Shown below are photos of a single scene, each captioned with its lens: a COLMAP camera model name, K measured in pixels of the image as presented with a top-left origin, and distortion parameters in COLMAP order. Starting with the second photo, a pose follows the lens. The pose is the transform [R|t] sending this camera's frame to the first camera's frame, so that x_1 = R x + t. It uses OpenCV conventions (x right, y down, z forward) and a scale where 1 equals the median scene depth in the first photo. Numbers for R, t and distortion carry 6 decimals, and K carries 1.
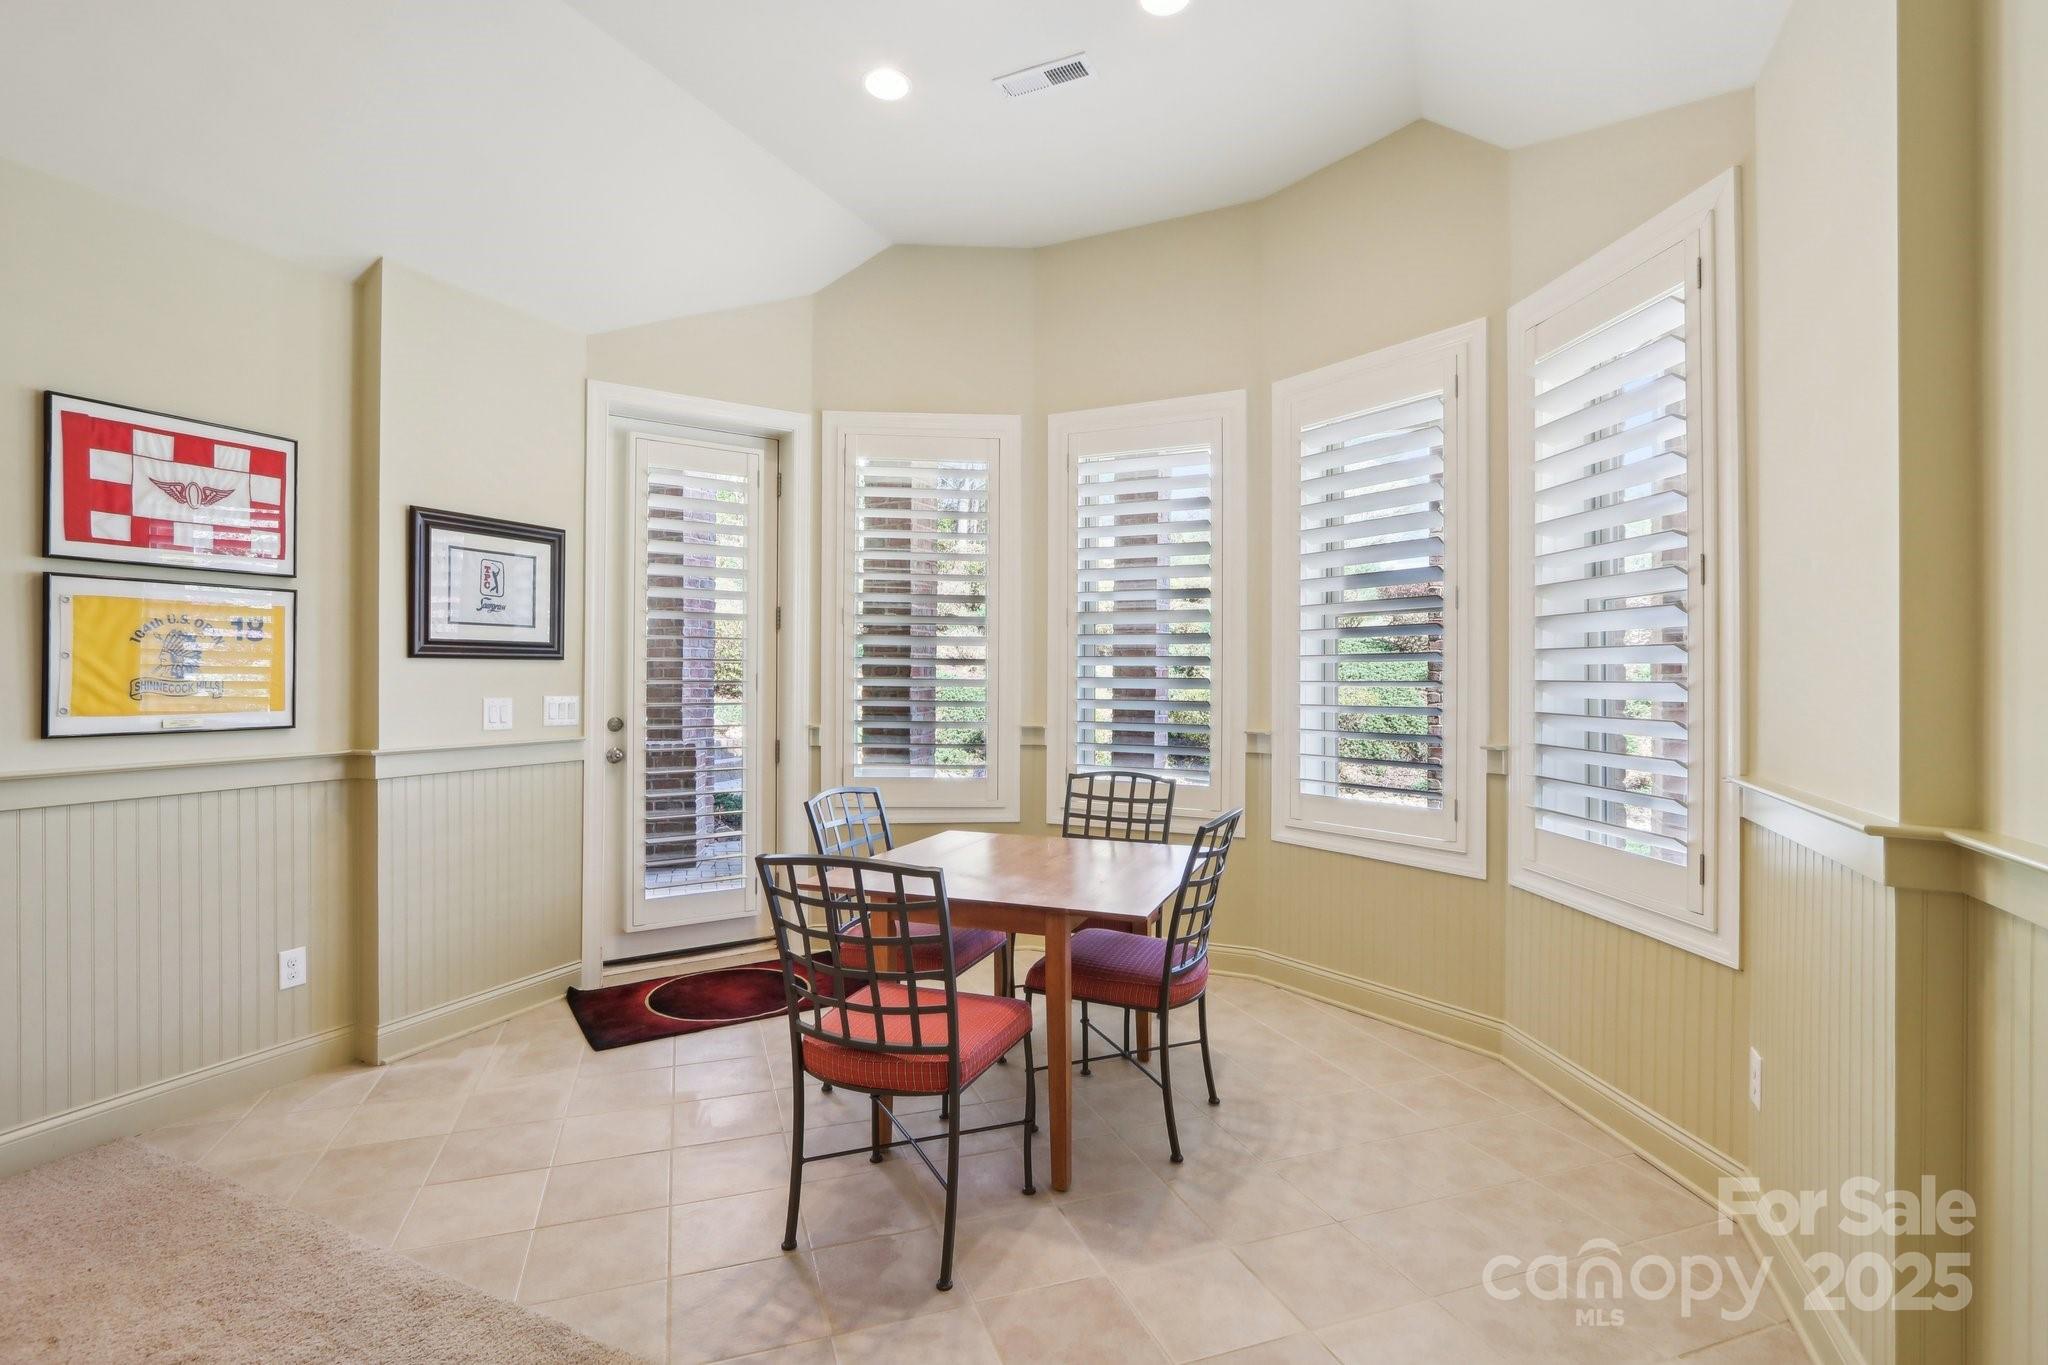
lens RADIAL K [[950.1, 0, 1014.4], [0, 950.1, 675.9], [0, 0, 1]] dist [-0.016115, -0.000193]
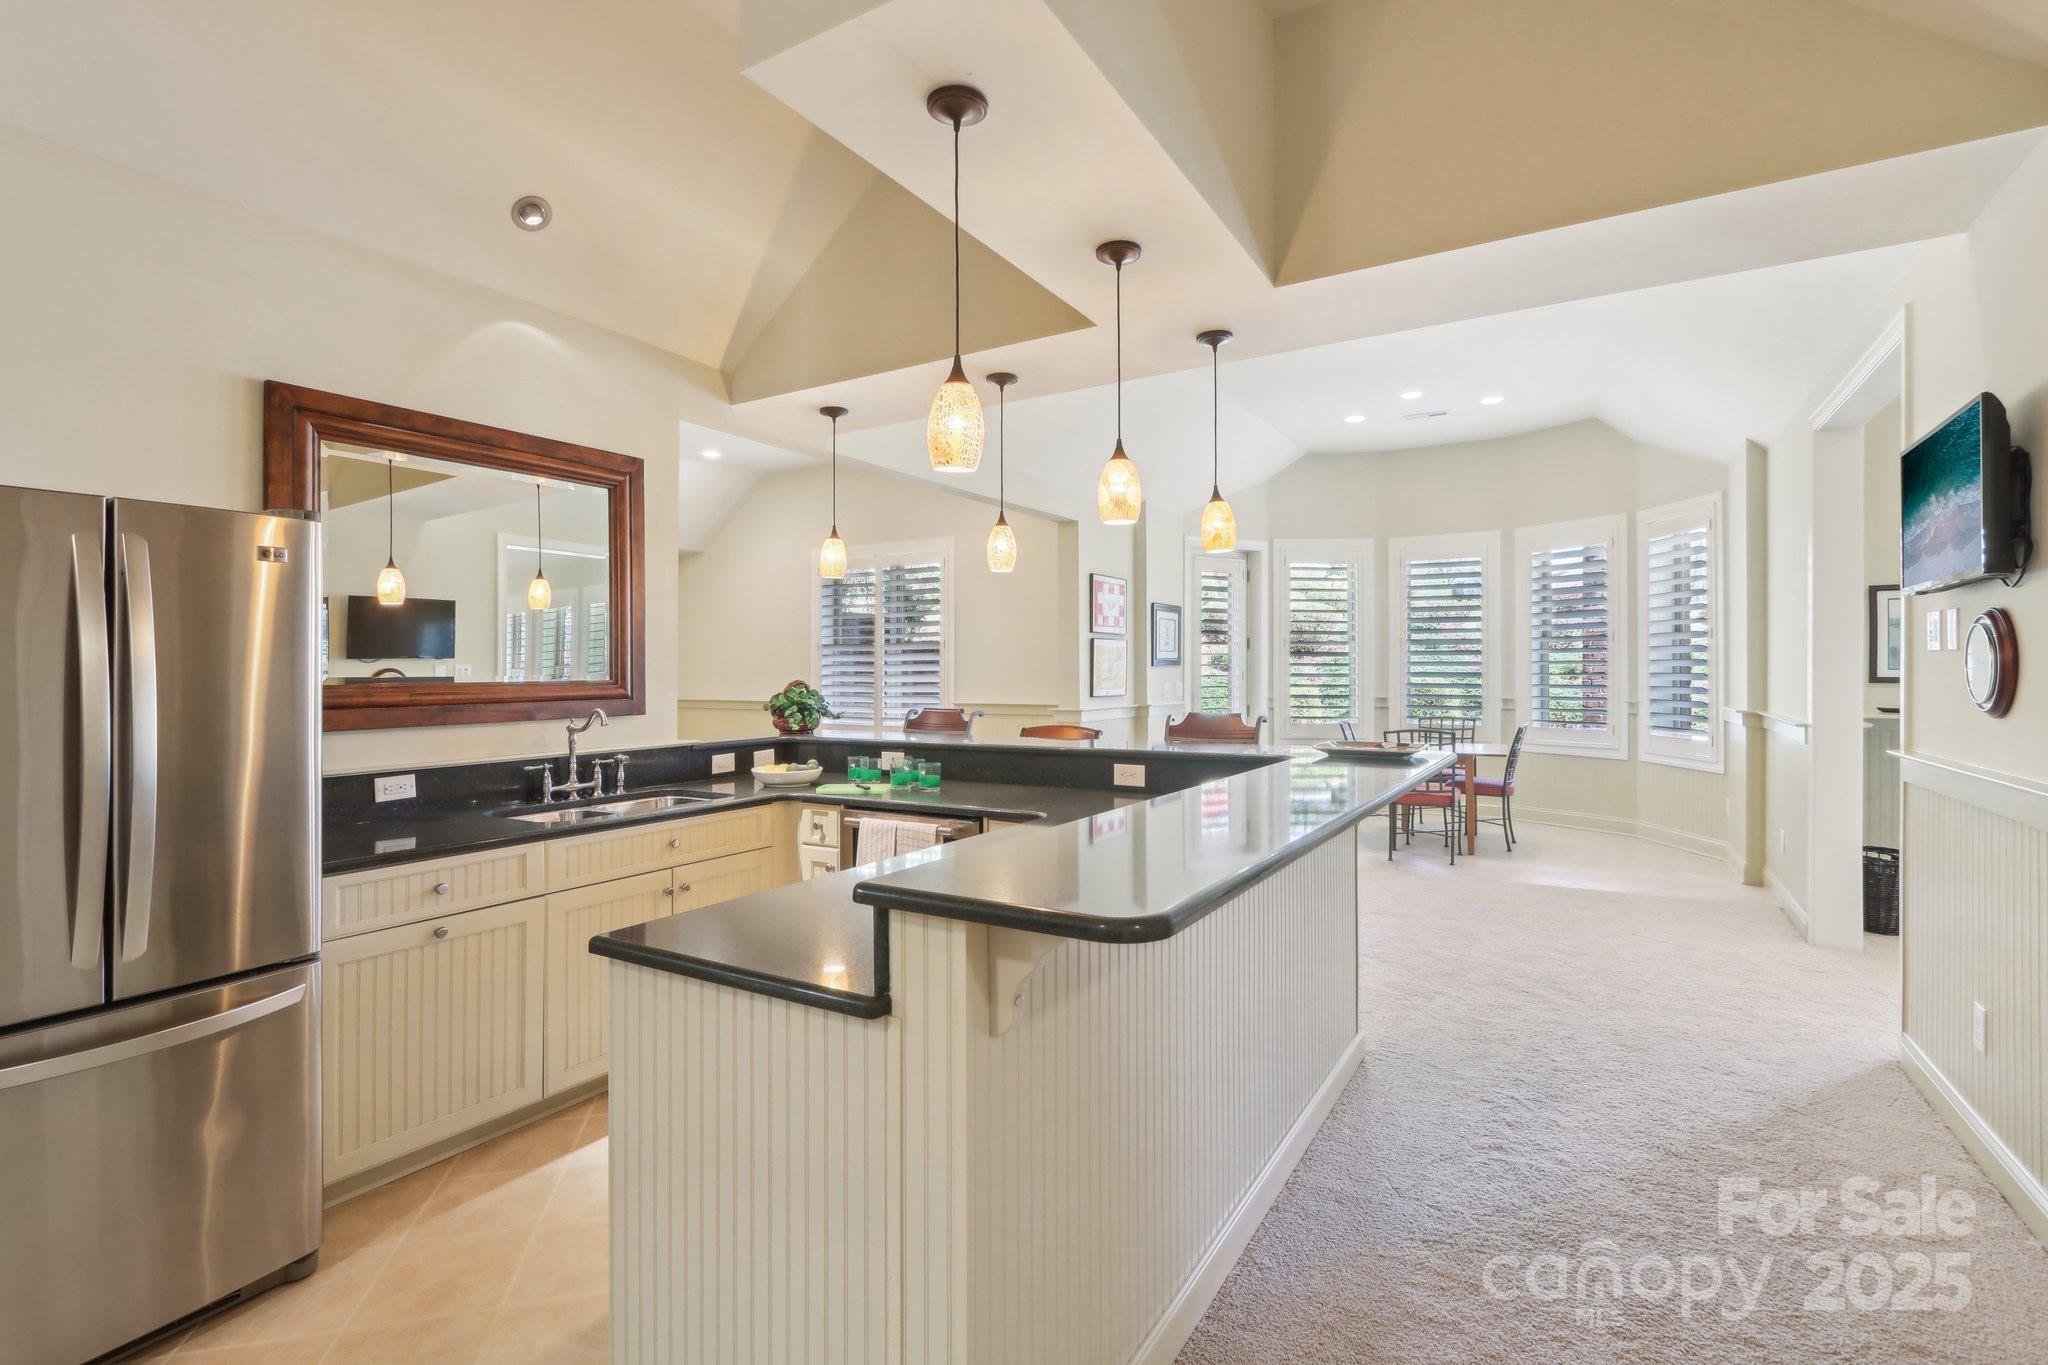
lens RADIAL K [[950.1, 0, 1014.4], [0, 950.1, 675.9], [0, 0, 1]] dist [-0.016115, -0.000193]
pose [[0.994300, -0.007547, -0.106349, -0.728743], [0.008106, 0.999956, 0.004824, -0.009222], [0.106308, -0.005658, 0.994317, -1.418114]]
